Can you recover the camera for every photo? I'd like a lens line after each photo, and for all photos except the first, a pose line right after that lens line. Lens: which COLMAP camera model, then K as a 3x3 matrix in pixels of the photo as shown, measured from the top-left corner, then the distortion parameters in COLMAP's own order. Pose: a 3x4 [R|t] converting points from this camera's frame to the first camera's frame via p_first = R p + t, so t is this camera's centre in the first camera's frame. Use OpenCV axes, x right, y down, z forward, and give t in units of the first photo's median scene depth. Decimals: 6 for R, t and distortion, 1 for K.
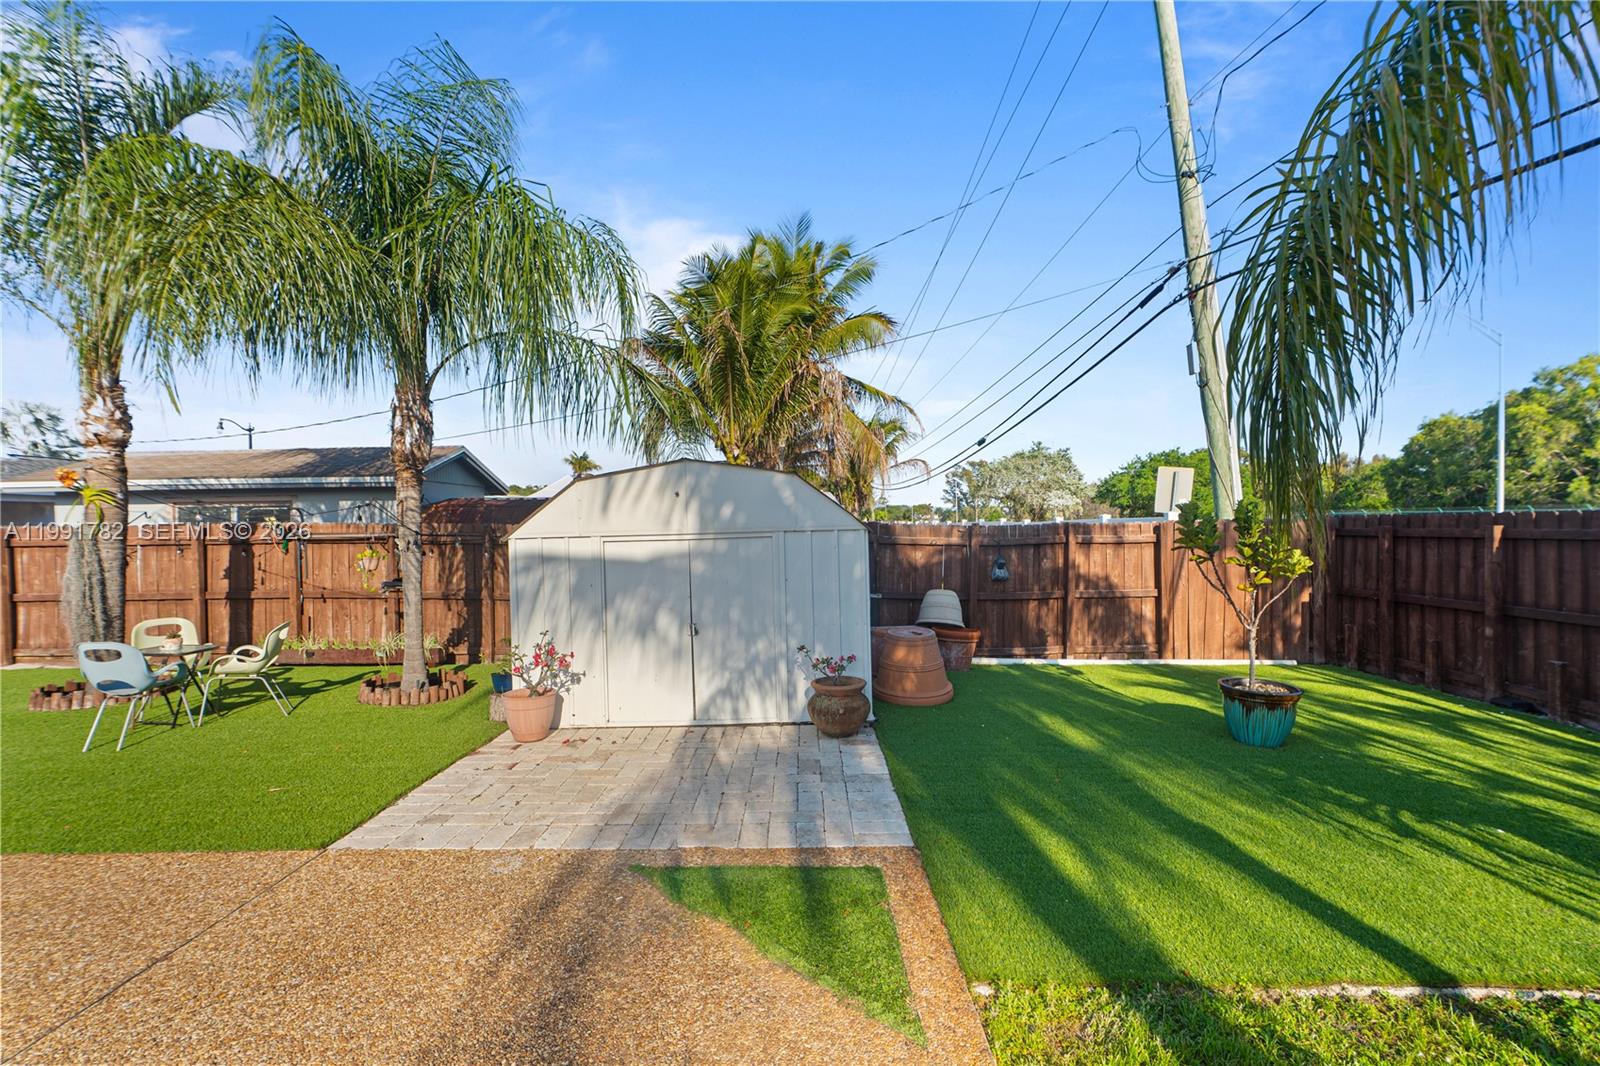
lens RADIAL K [[686.8, 0, 809.6], [0, 686.8, 547.0], [0, 0, 1]] dist [-0.002409, -0.000186]
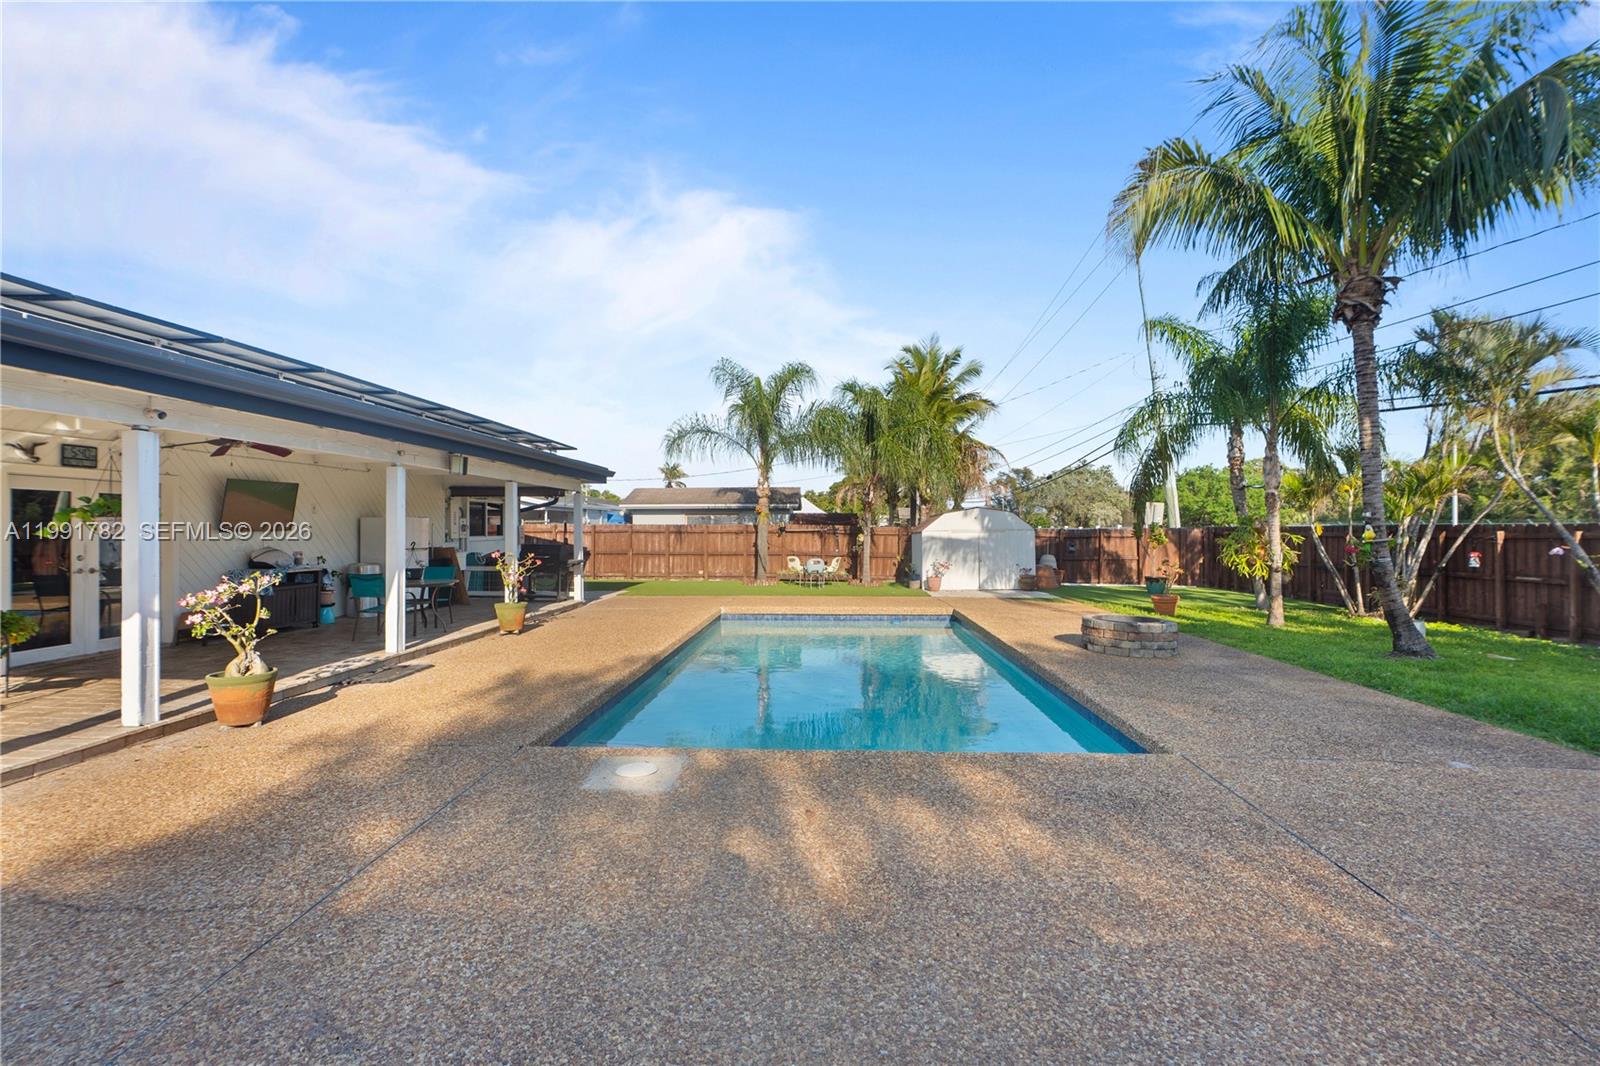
lens RADIAL K [[714.2, 0, 800.0], [0, 714.2, 533.0], [0, 0, 1]] dist [0.000381, -0.000124]
pose [[0.998479, 0.013276, -0.053502, -0.541489], [-0.014638, 0.999576, -0.025155, 0.057980], [0.053145, 0.025900, 0.998251, -1.557519]]
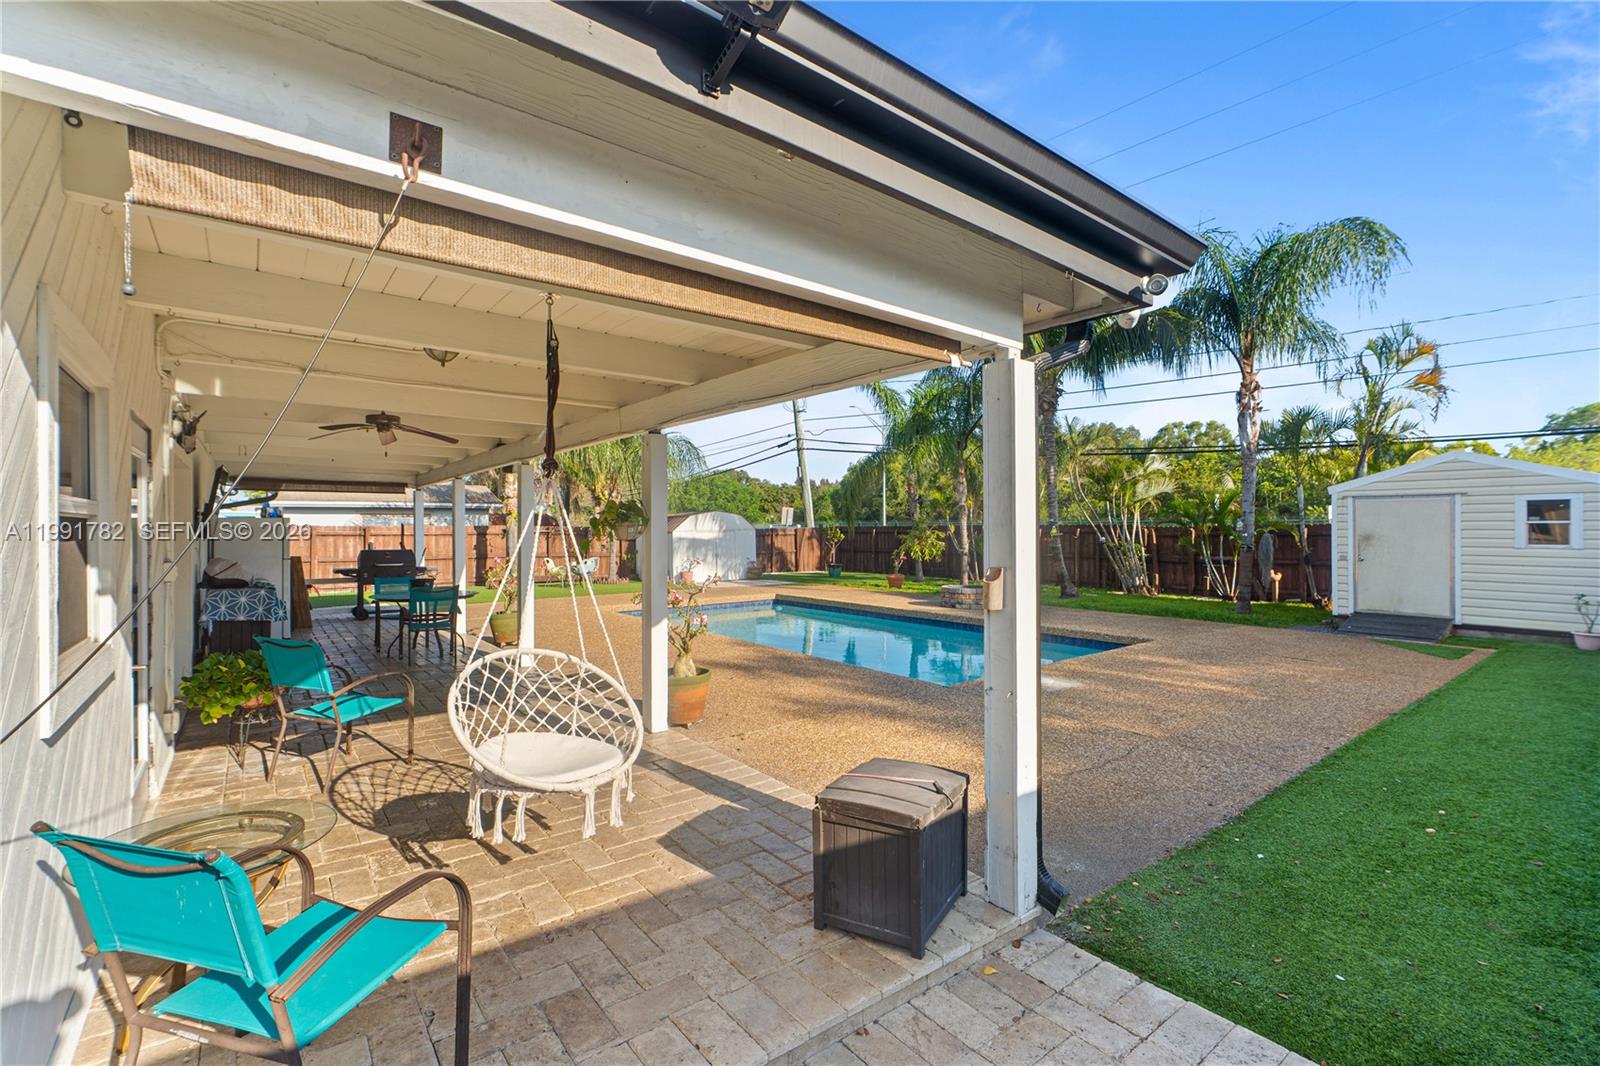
lens RADIAL K [[714.2, 0, 800.0], [0, 714.2, 533.0], [0, 0, 1]] dist [0.000381, -0.000124]
pose [[0.786497, 0.004652, 0.617576, -1.456279], [0.013906, 0.999585, -0.025240, 0.063577], [-0.617437, 0.028439, 0.786106, -1.527779]]
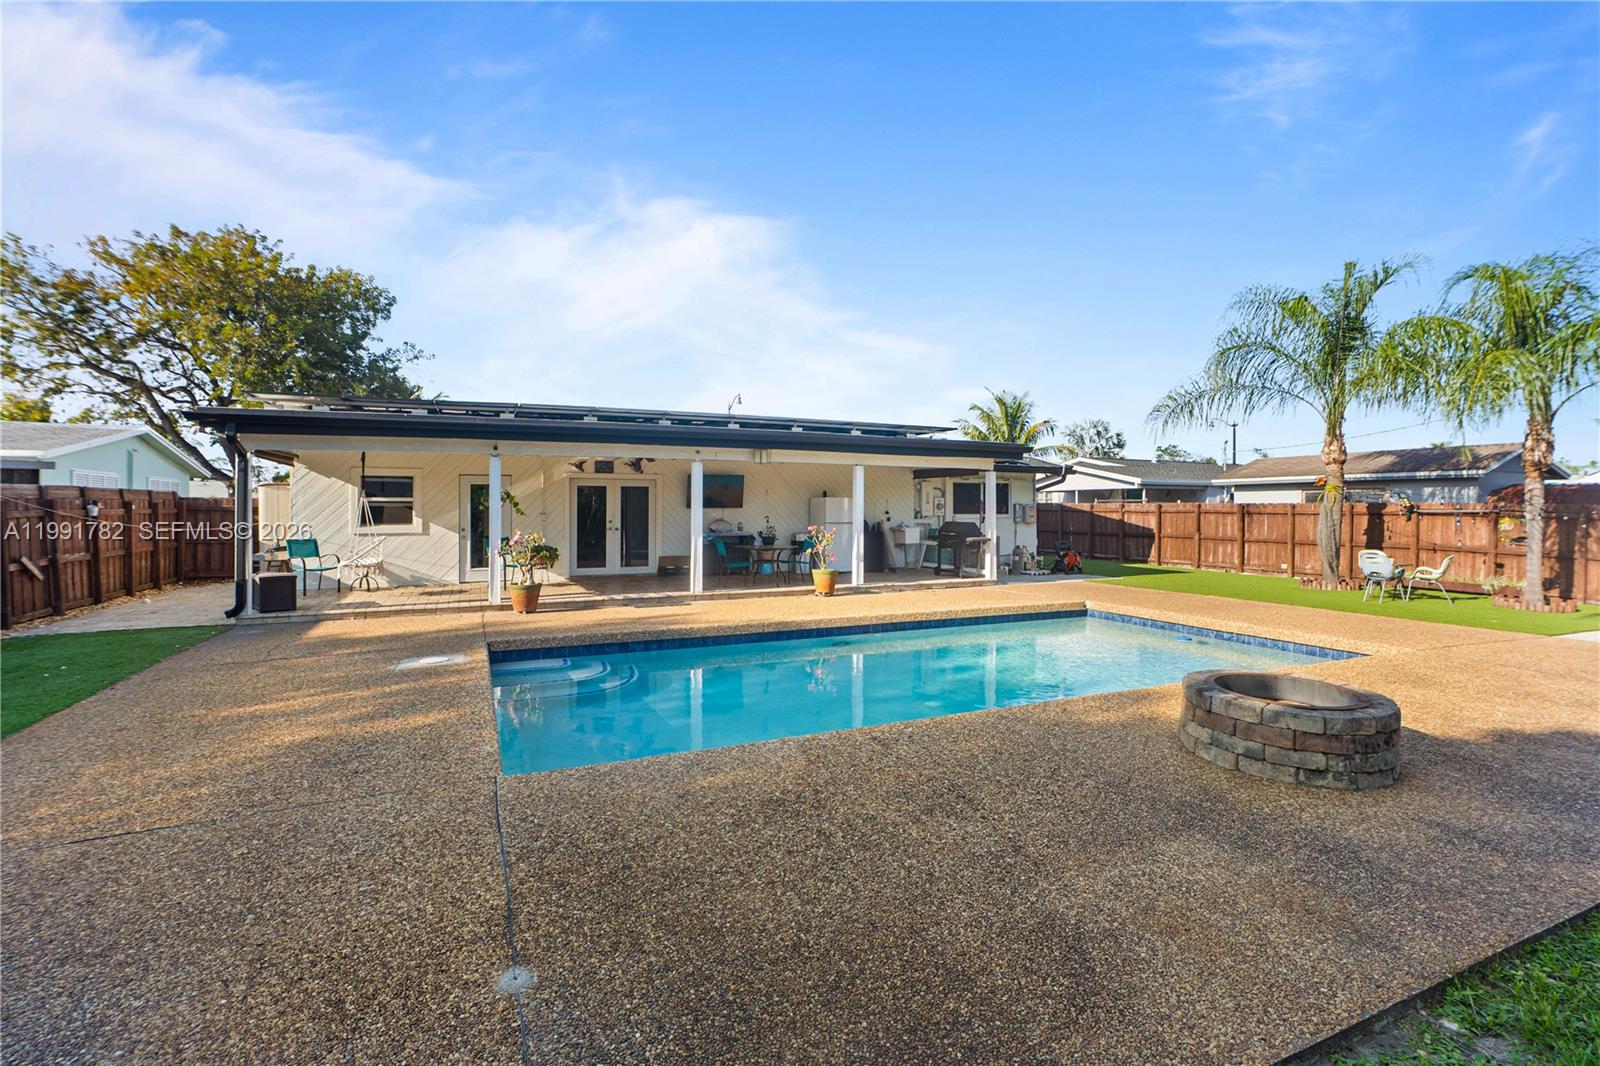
lens RADIAL K [[725.0, 0, 805.0], [0, 725.0, 509.0], [0, 0, 1]] dist [-0.001447, -0.000186]
pose [[0.407353, 0.013948, -0.913164, 0.222069], [-0.037631, 0.999291, -0.001524, 0.036392], [0.912495, 0.034984, 0.407589, -0.998042]]
